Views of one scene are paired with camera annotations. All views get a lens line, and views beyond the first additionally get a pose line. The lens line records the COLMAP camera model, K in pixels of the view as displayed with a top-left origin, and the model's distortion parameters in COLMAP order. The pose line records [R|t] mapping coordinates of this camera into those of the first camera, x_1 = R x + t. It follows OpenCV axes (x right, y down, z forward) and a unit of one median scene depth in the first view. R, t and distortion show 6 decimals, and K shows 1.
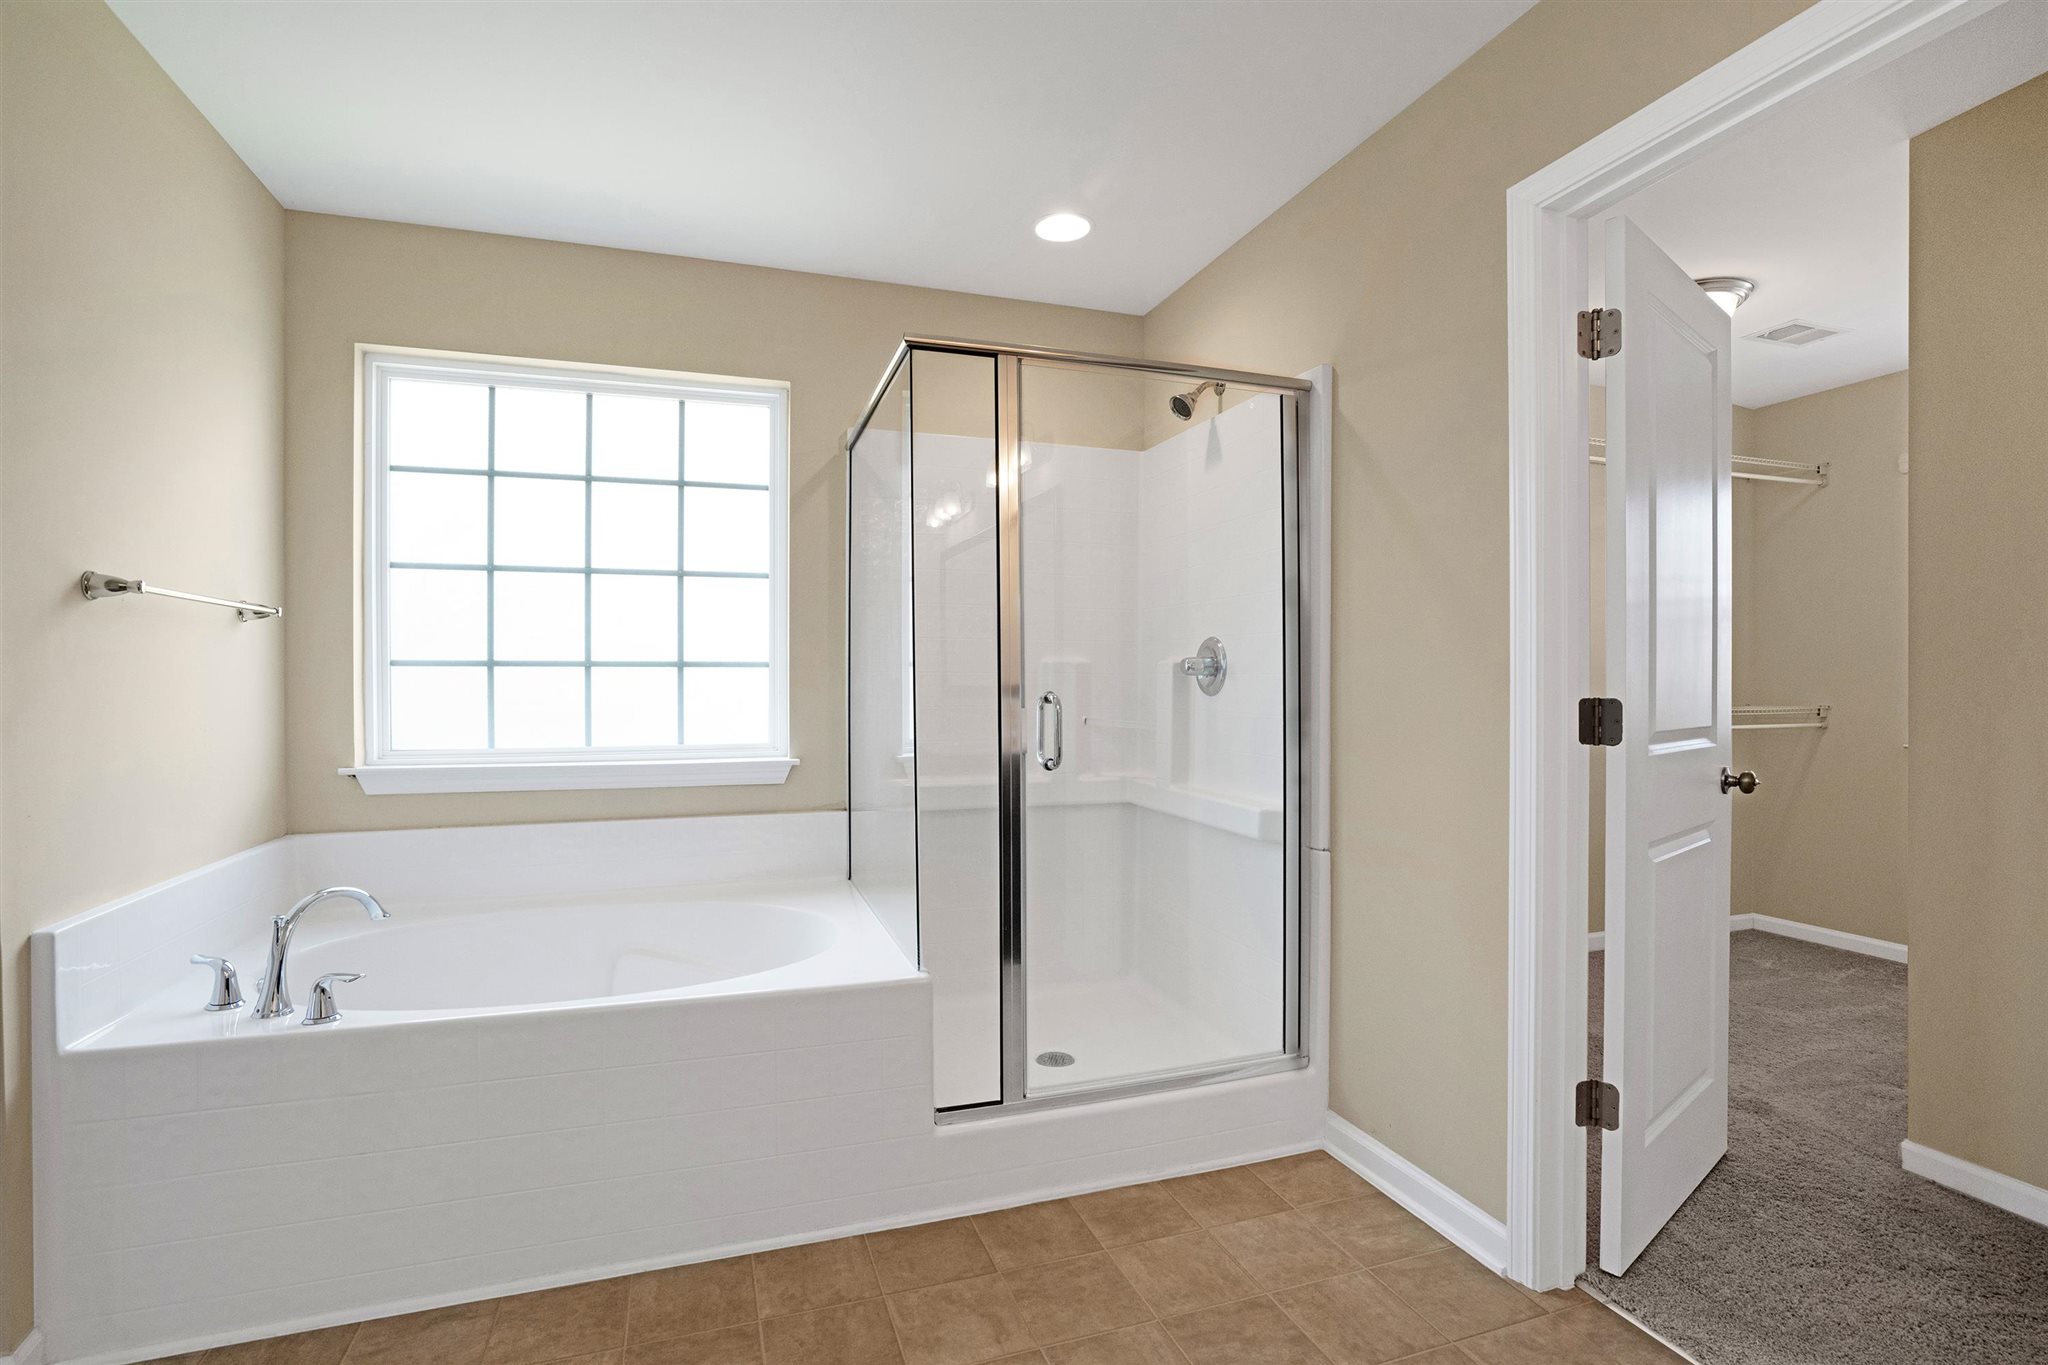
lens RADIAL K [[961.0, 0, 1033.5], [0, 961.0, 703.8], [0, 0, 1]] dist [-0.030537, 0.007185]
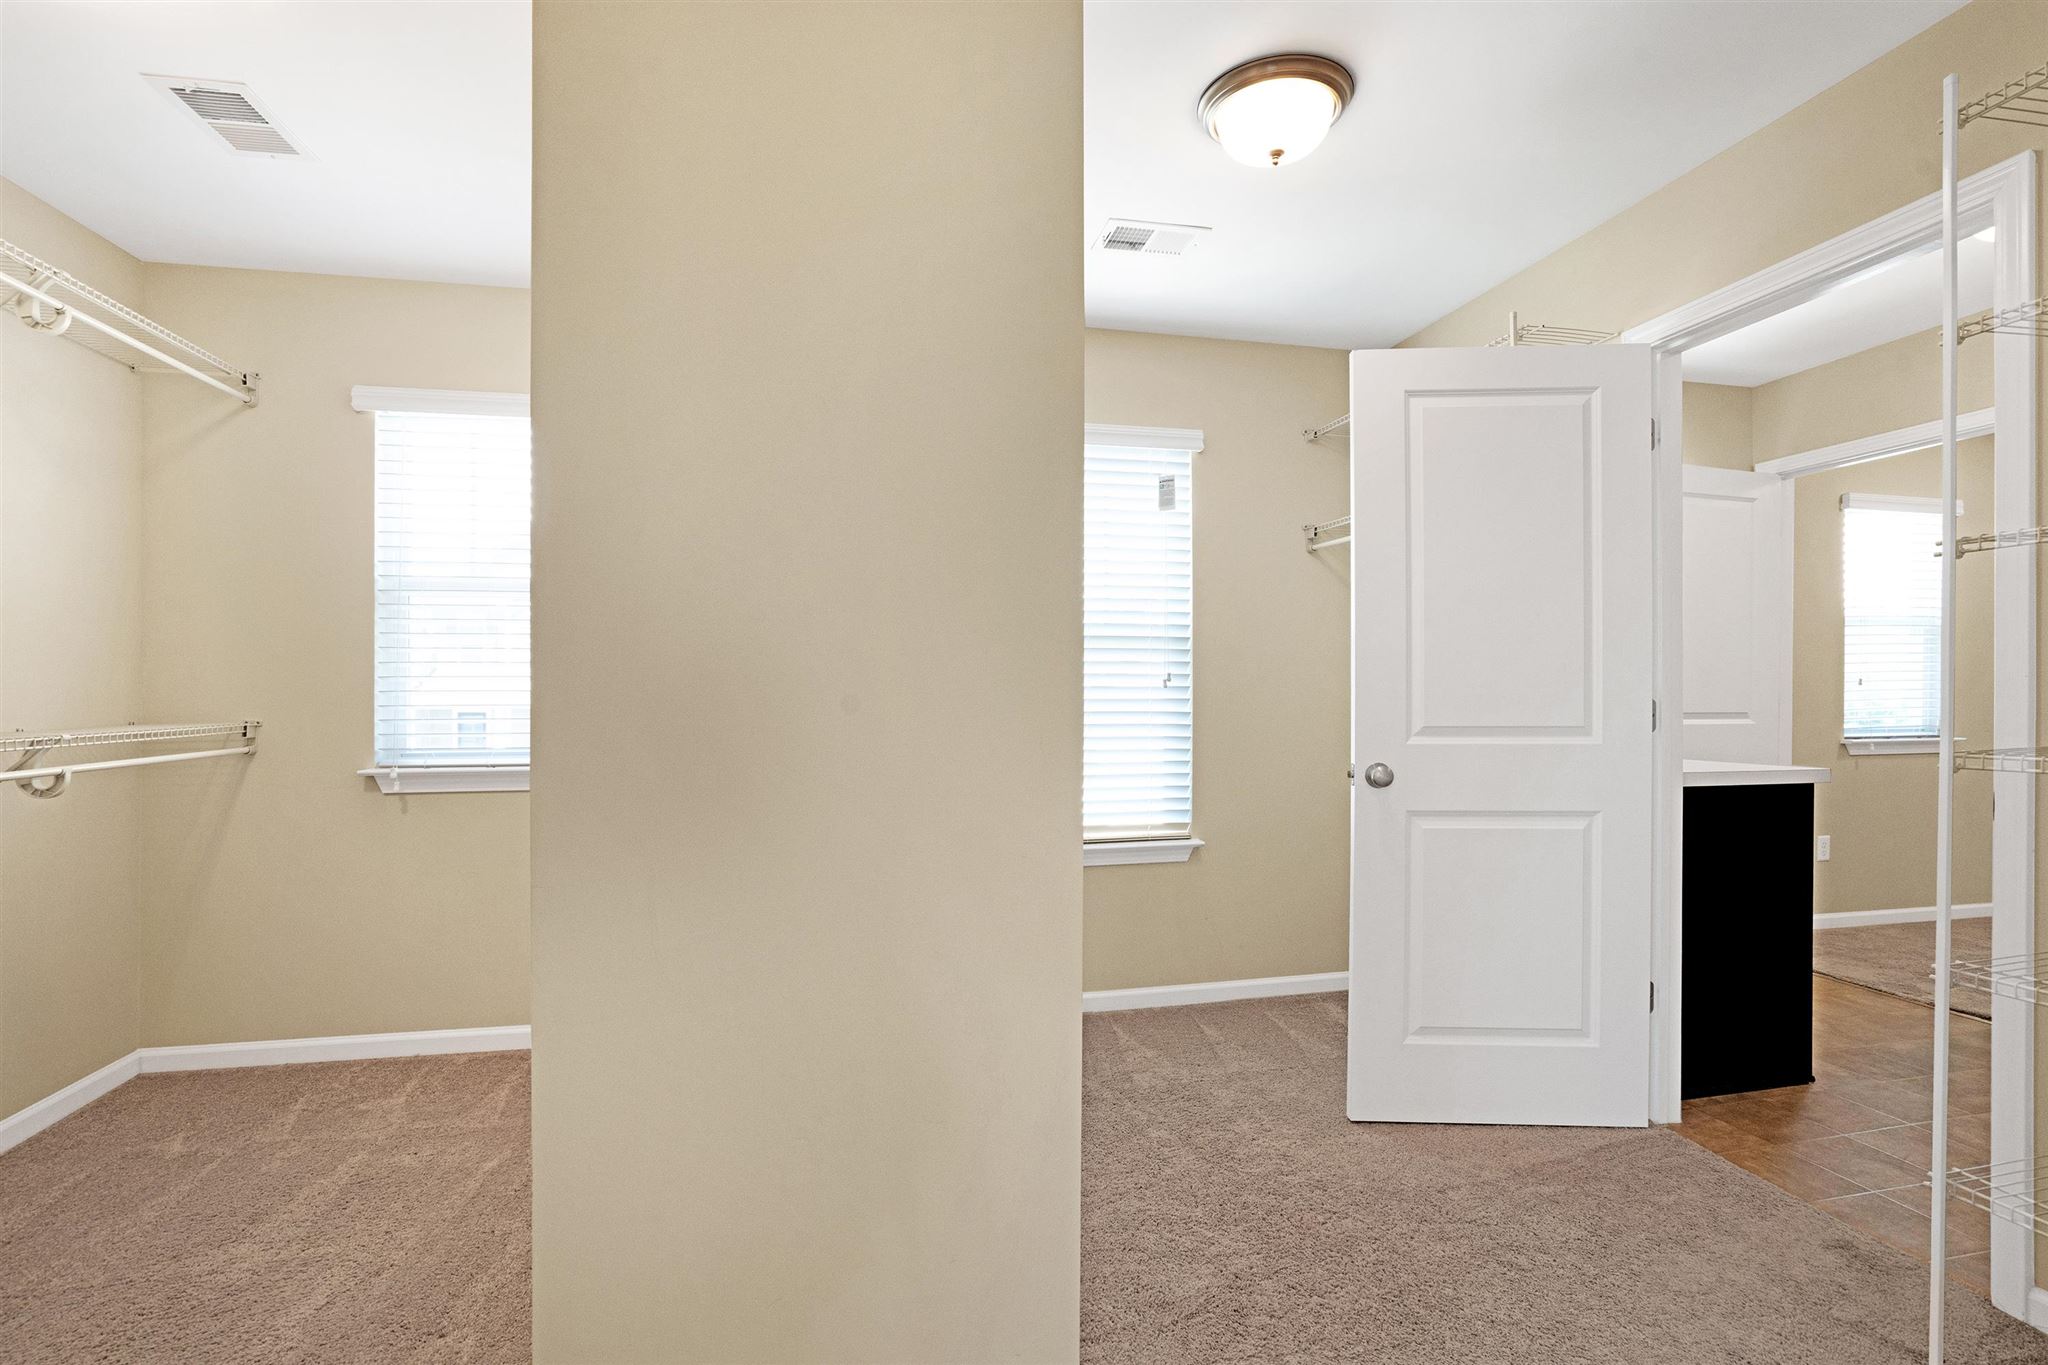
lens RADIAL K [[961.0, 0, 1025.1], [0, 961.0, 679.7], [0, 0, 1]] dist [-0.030537, 0.007185]
pose [[0.138423, 0.010935, 0.990313, 0.239278], [0.016476, 0.999775, -0.013342, -0.010303], [-0.990236, 0.018163, 0.138211, 0.352914]]
